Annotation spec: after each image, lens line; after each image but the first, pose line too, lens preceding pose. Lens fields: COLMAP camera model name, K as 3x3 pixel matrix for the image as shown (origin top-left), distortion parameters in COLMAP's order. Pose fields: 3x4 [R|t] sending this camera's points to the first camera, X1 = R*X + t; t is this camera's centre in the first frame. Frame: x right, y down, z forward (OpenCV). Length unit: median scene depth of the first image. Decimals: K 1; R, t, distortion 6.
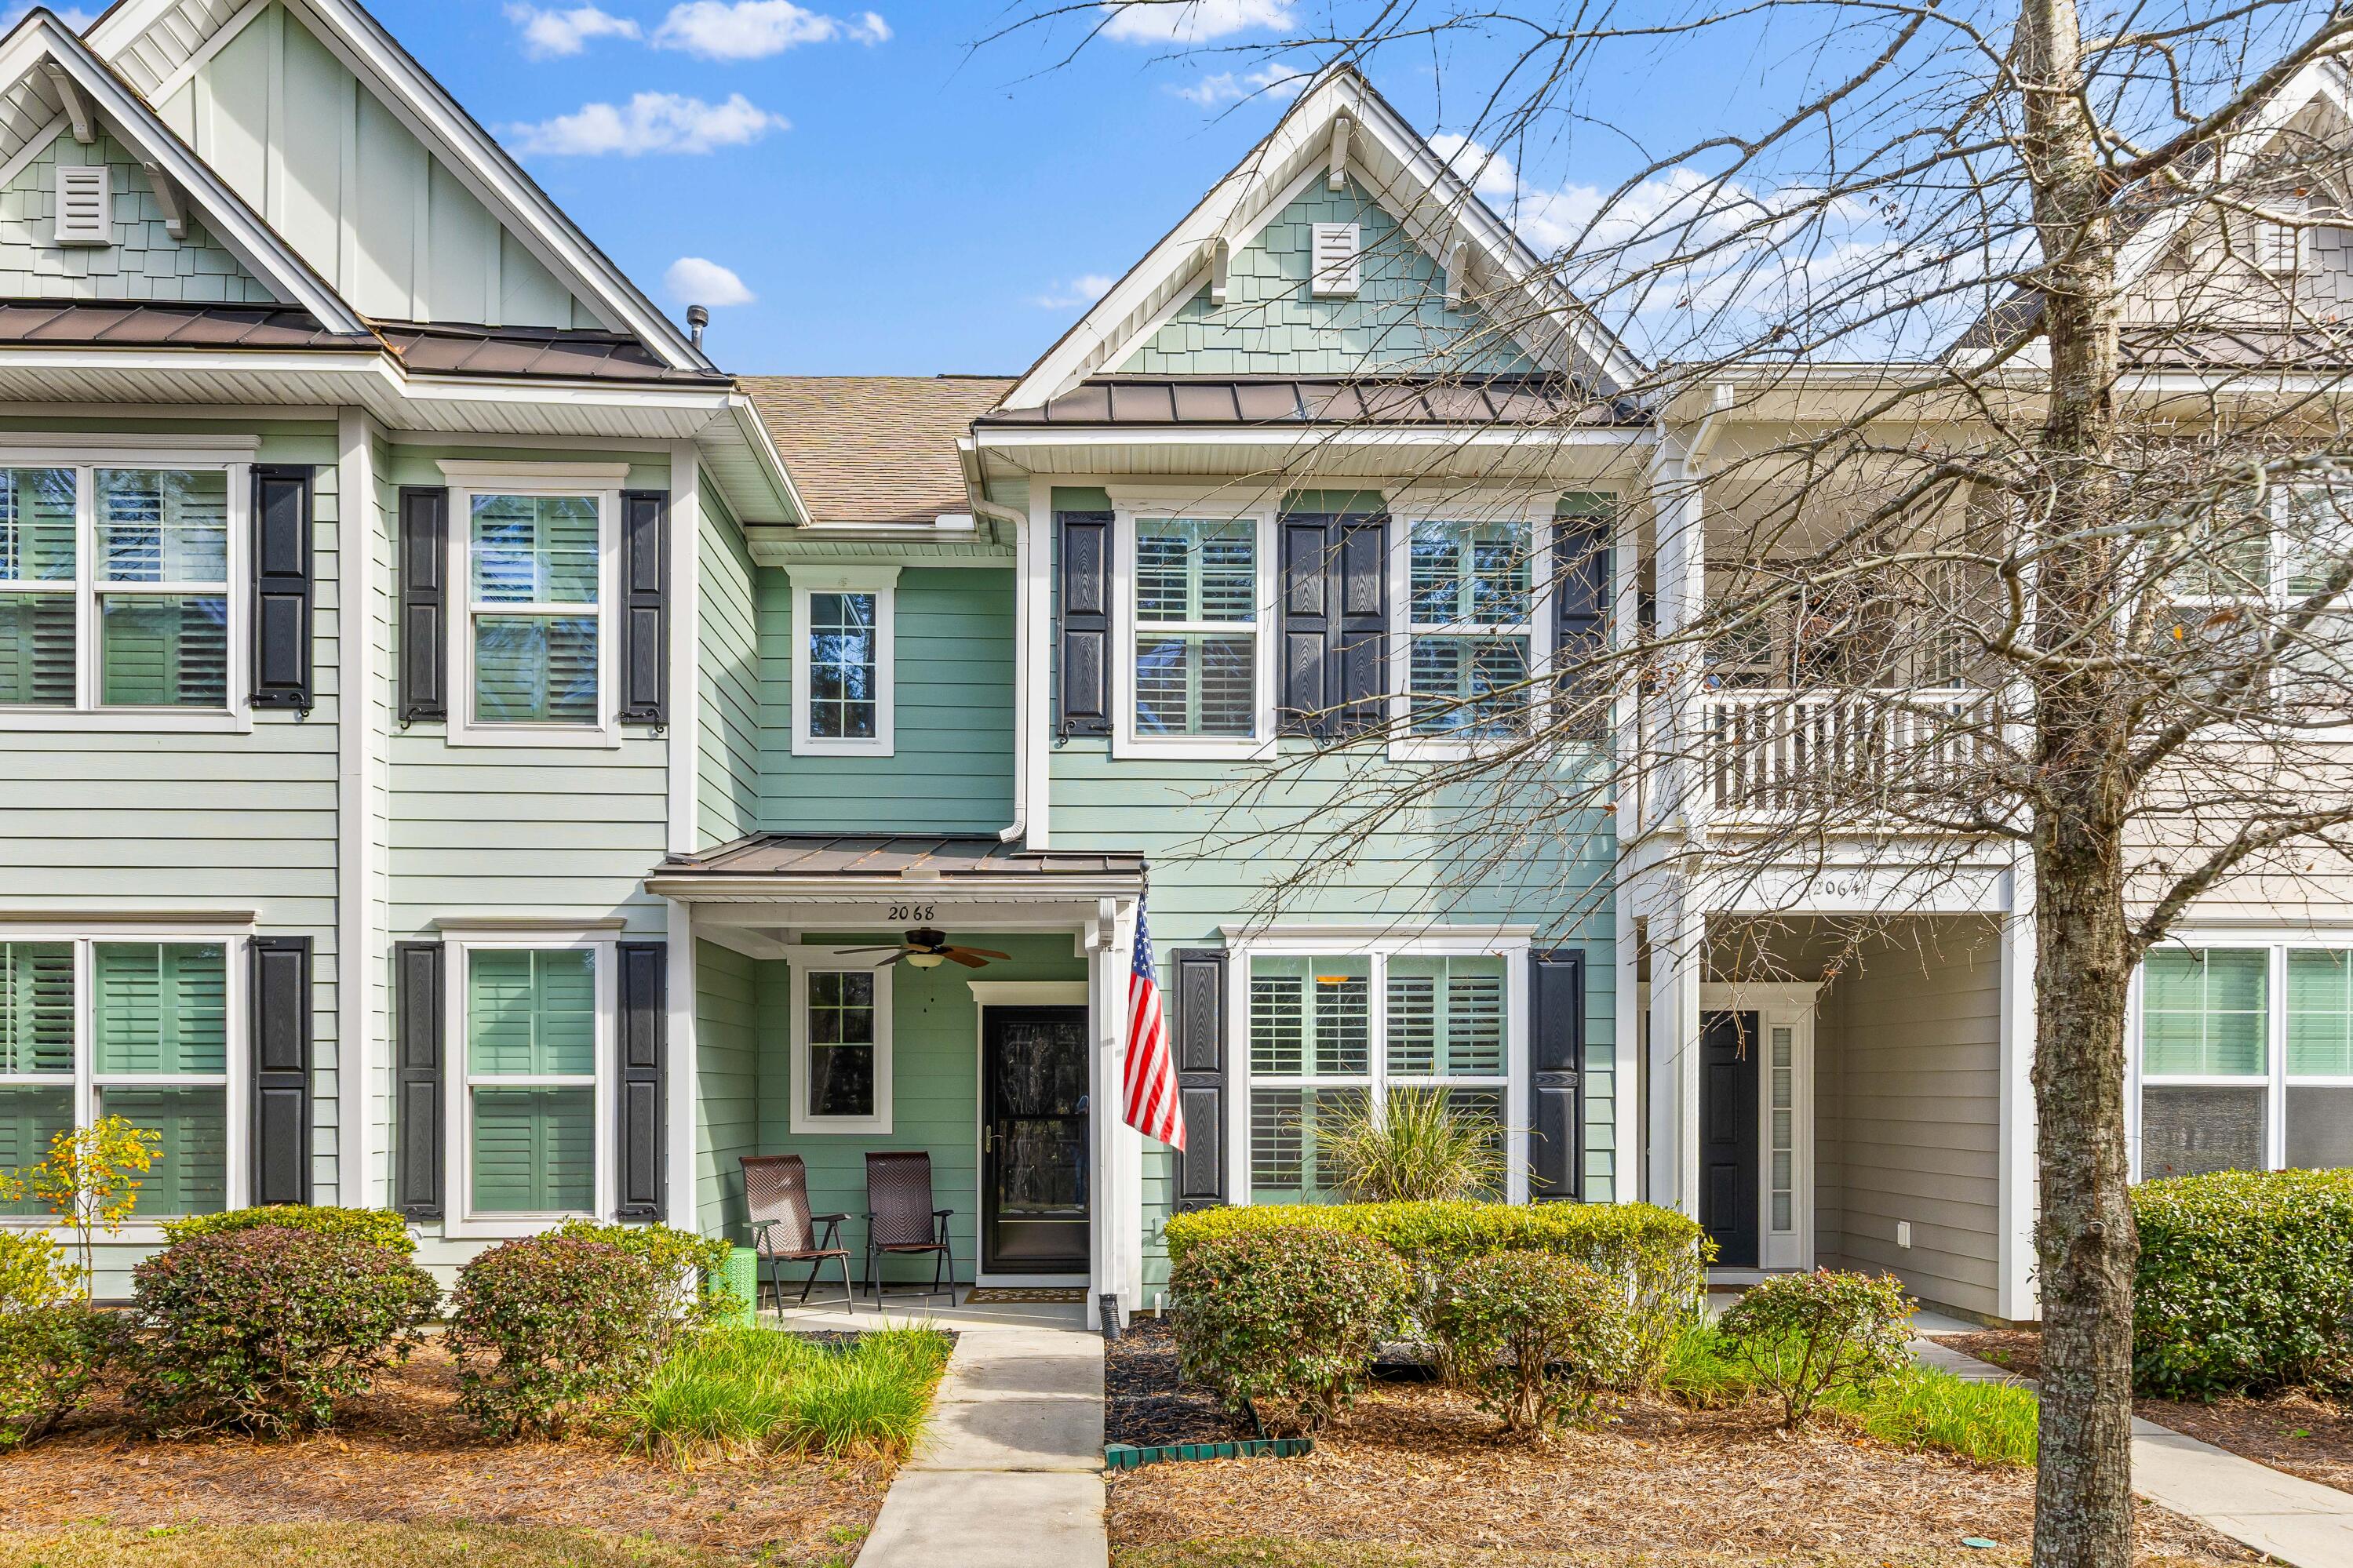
lens RADIAL K [[1391.2, 0, 1176.5], [0, 1391.2, 856.9], [0, 0, 1]] dist [0.001976, -0.000384]
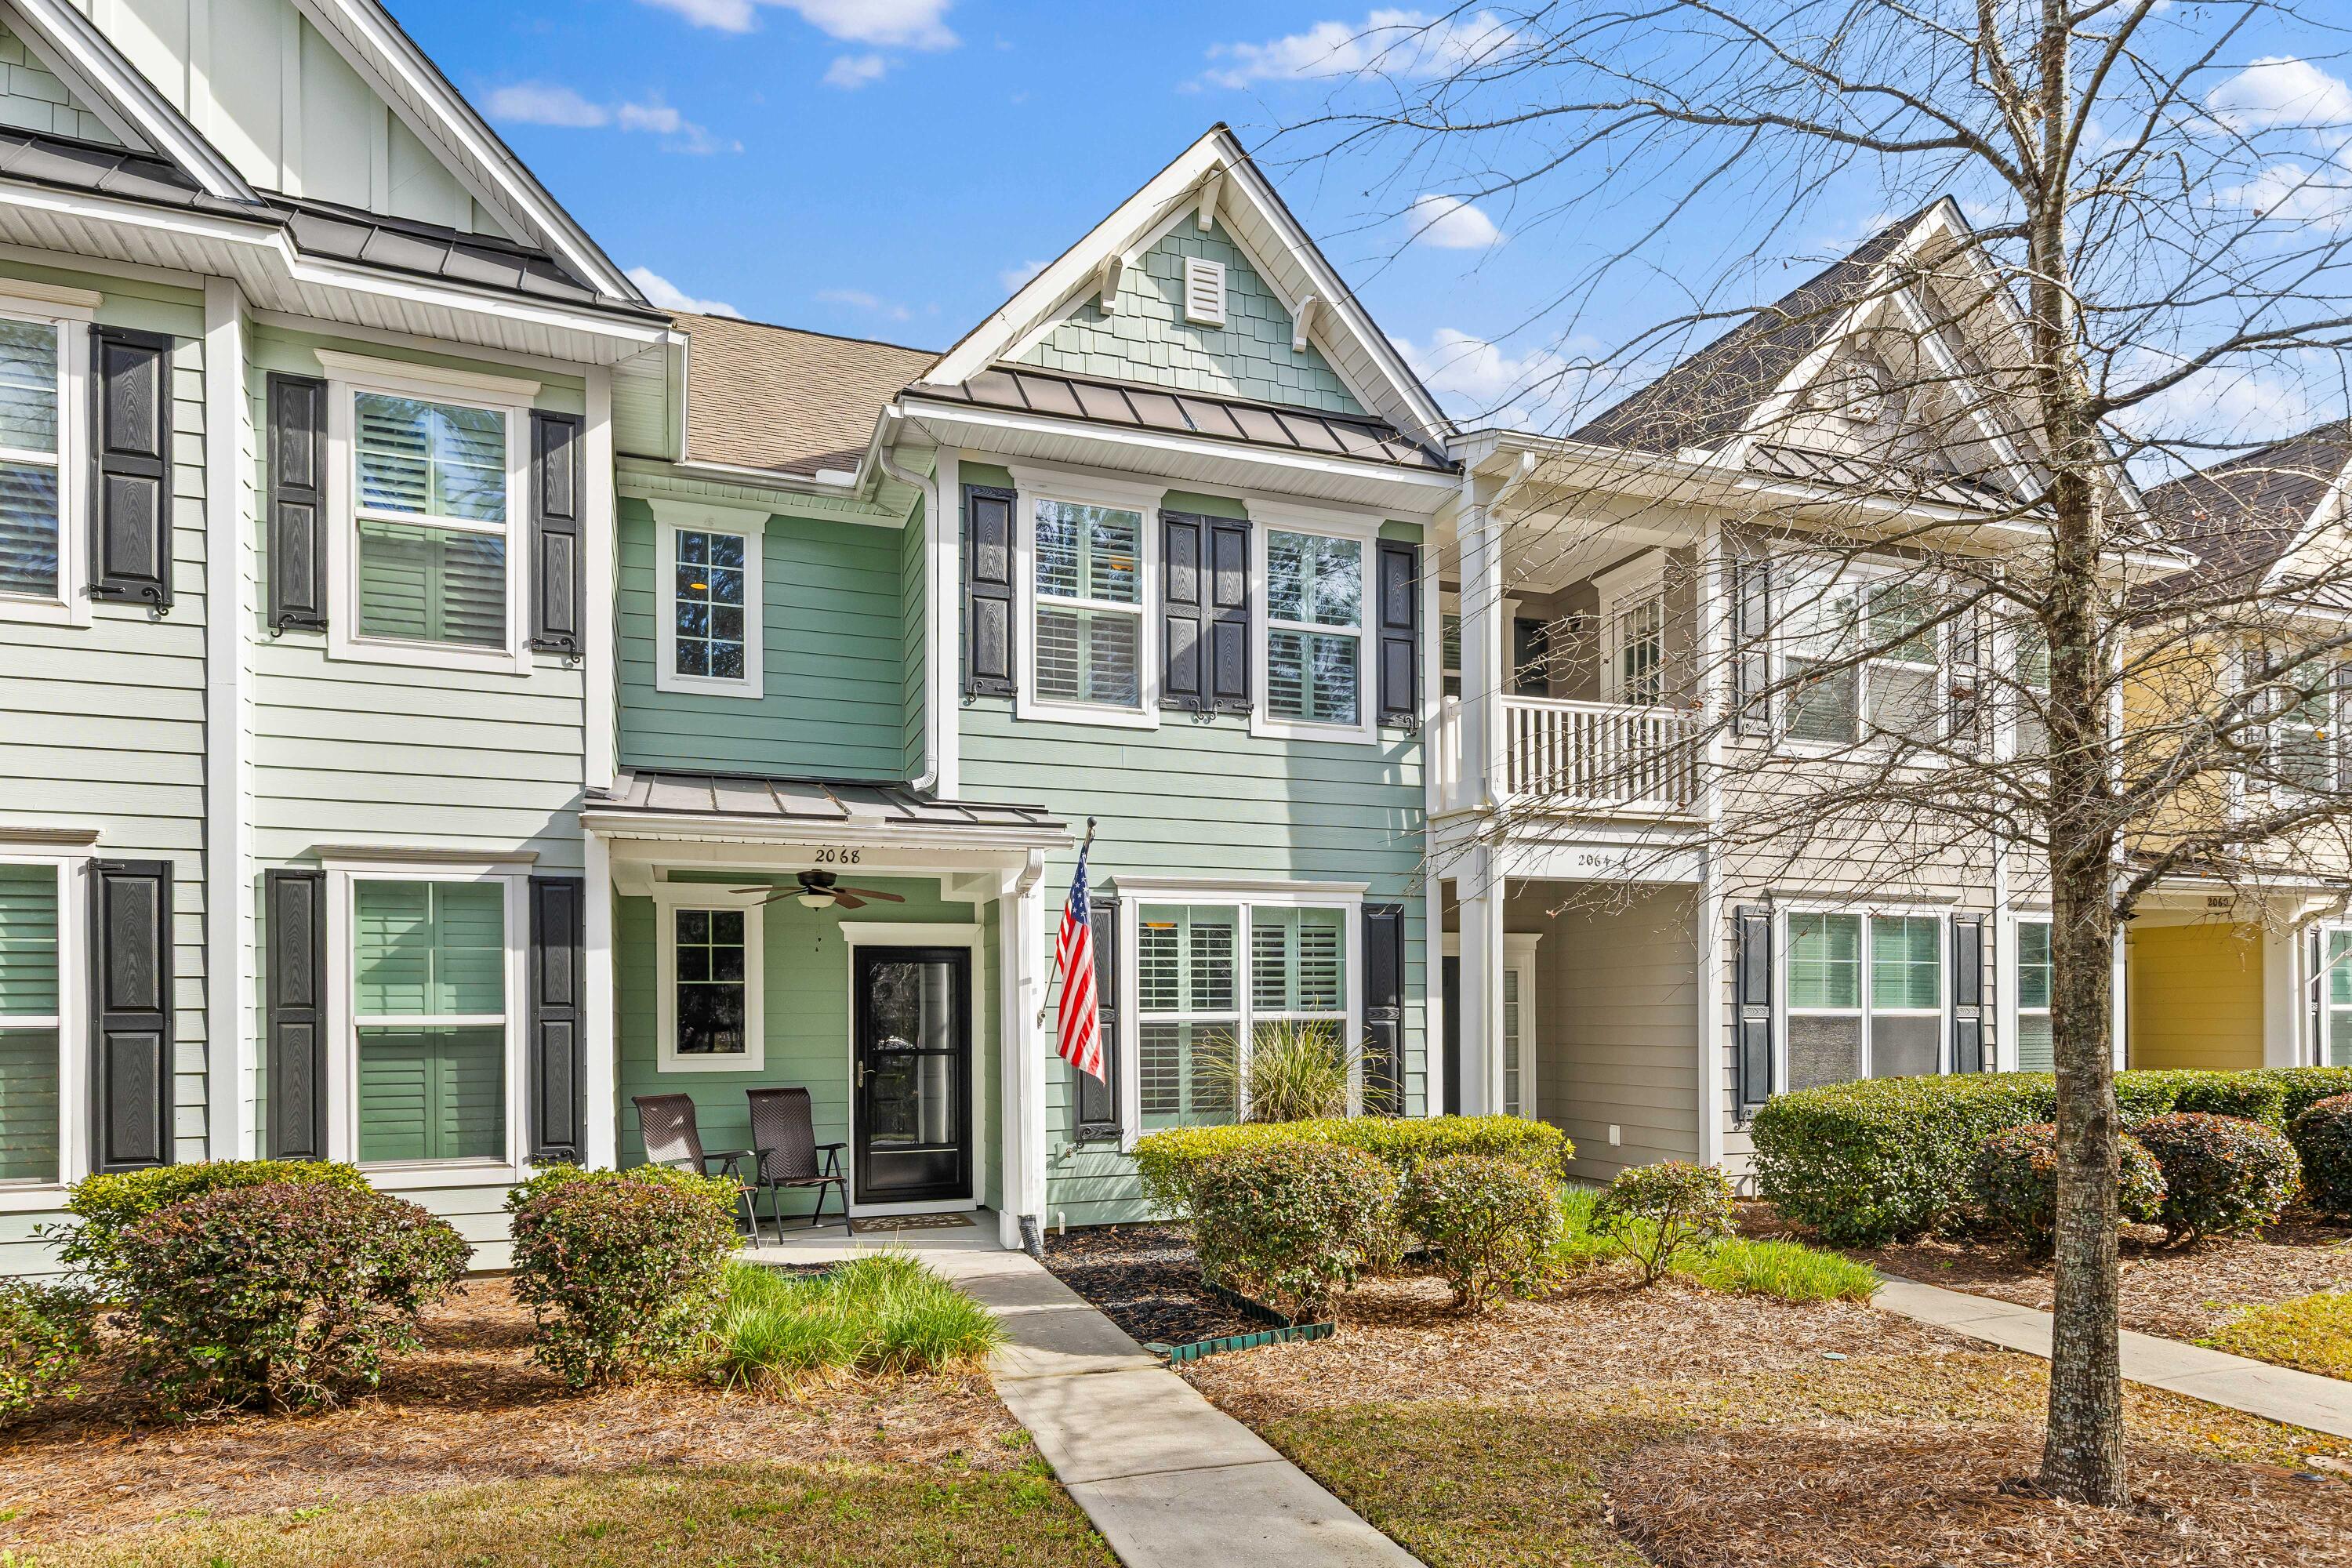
lens RADIAL K [[1308.5, 0, 1176.0], [0, 1308.5, 784.0], [0, 0, 1]] dist [0.001748, 0.000545]
pose [[0.947561, 0.050221, 0.315605, -0.253607], [-0.045297, 0.998711, -0.022922, -0.002245], [-0.316349, 0.007424, 0.948614, -0.005017]]
